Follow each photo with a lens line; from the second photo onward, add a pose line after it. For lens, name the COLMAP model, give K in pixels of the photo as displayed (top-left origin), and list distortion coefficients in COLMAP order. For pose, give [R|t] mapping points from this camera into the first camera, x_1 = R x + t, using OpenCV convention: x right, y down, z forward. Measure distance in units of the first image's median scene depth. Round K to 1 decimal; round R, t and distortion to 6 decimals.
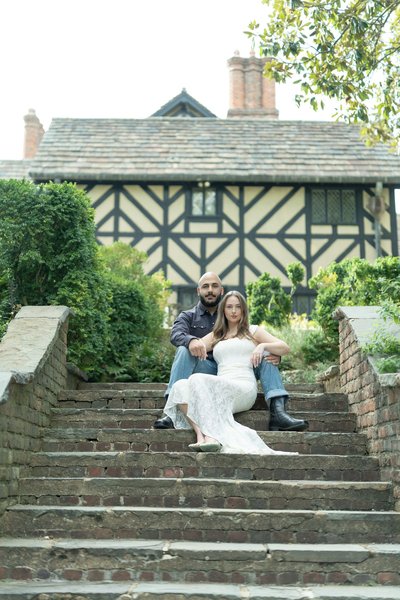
lens RADIAL K [[812.5, 0, 209.3], [0, 812.5, 300.5], [0, 0, 1]] dist [0.004487, 0.099849]
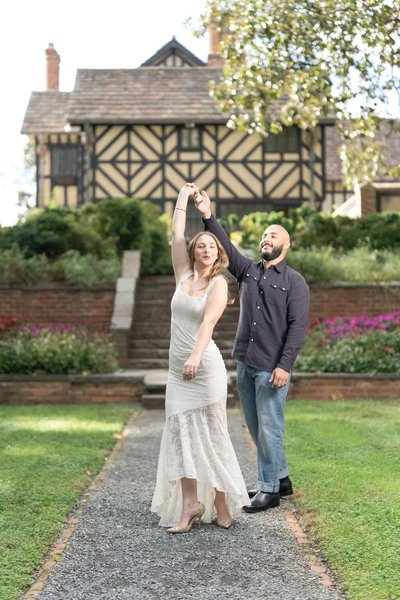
lens RADIAL K [[812.5, 0, 209.3], [0, 812.5, 300.5], [0, 0, 1]] dist [0.004487, 0.099849]
pose [[0.999851, -0.012976, 0.011357, 0.007119], [0.010978, 0.986887, 0.161038, -0.069042], [-0.013298, -0.160890, 0.986883, -0.450937]]
